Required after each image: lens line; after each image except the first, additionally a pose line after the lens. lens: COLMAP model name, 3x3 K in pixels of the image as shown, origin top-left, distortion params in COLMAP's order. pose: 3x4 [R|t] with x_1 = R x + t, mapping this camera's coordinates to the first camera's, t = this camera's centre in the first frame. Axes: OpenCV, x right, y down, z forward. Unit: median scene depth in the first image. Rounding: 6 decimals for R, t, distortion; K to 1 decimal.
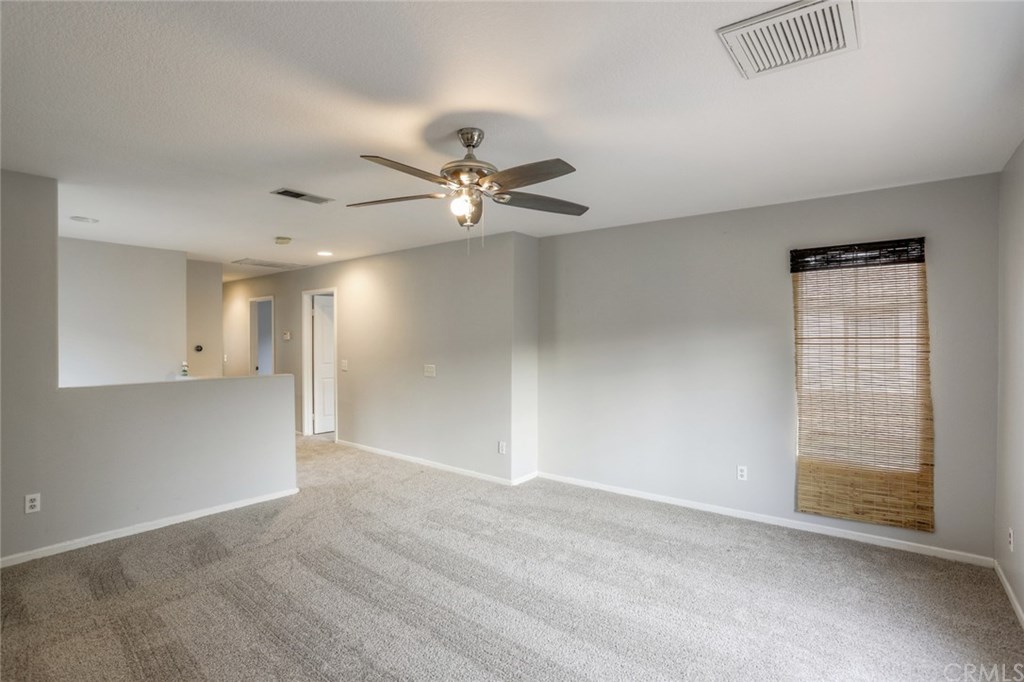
lens RADIAL K [[504.2, 0, 513.5], [0, 504.2, 338.2], [0, 0, 1]] dist [-0.079434, 0.036583]
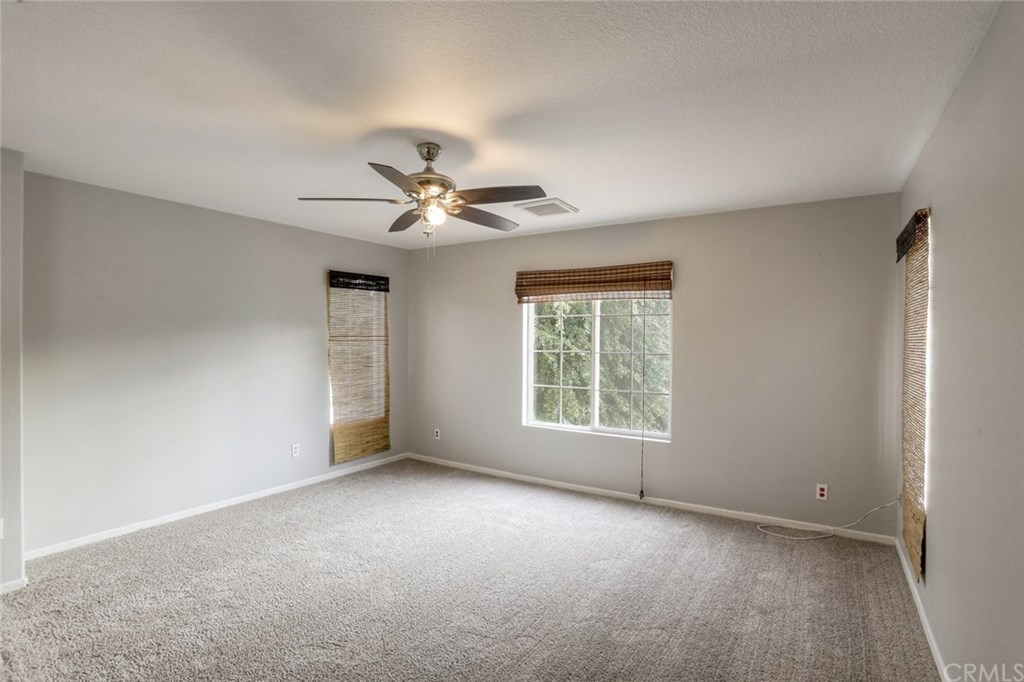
lens RADIAL K [[504.2, 0, 513.5], [0, 504.2, 338.2], [0, 0, 1]] dist [-0.079434, 0.036583]
pose [[-0.107357, -0.002242, 0.994218, -0.893374], [-0.005253, 0.999985, 0.001688, 0.000005], [-0.994207, -0.005042, -0.107367, 0.704036]]
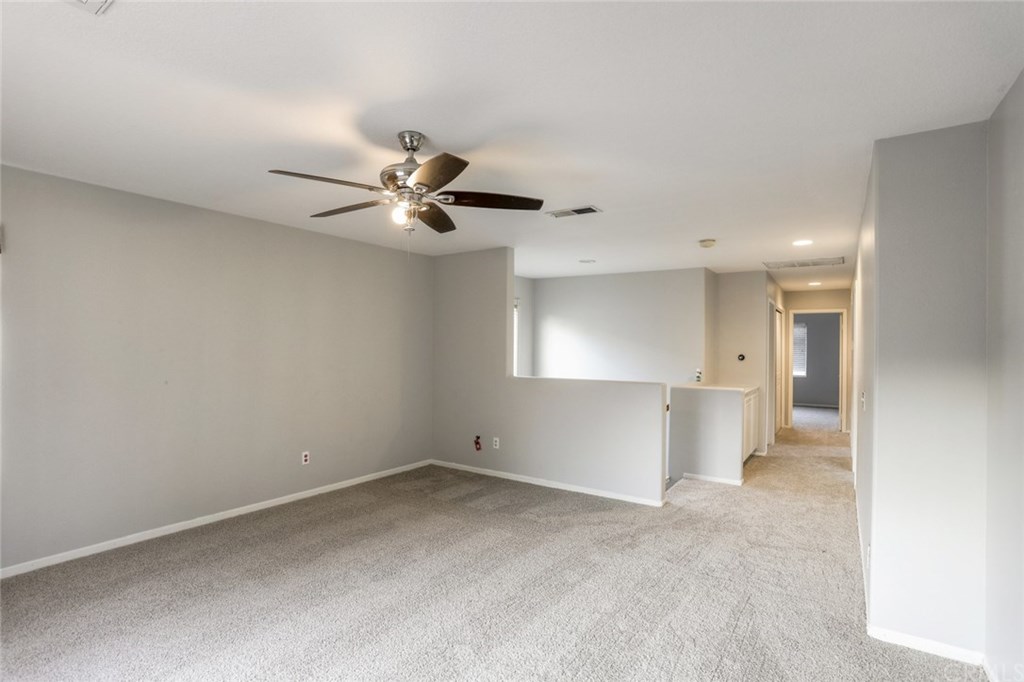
lens RADIAL K [[504.2, 0, 513.5], [0, 504.2, 338.2], [0, 0, 1]] dist [-0.079434, 0.036583]
pose [[0.056122, -0.014158, -0.998324, 0.682878], [-0.012556, 0.999810, -0.014885, 0.003837], [0.998345, 0.013371, 0.055933, 0.871867]]
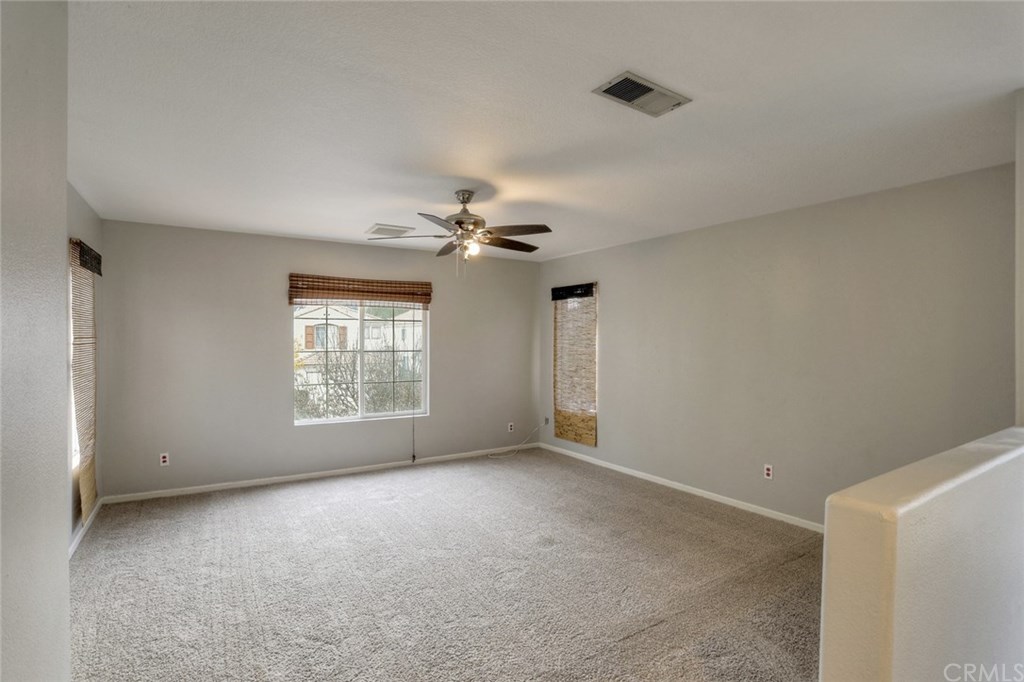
lens RADIAL K [[504.2, 0, 513.5], [0, 504.2, 338.2], [0, 0, 1]] dist [-0.079434, 0.036583]
pose [[-0.951264, -0.004538, 0.308346, -0.493342], [-0.003727, 0.999988, 0.003220, -0.008794], [-0.308357, 0.001914, -0.951269, 1.733945]]
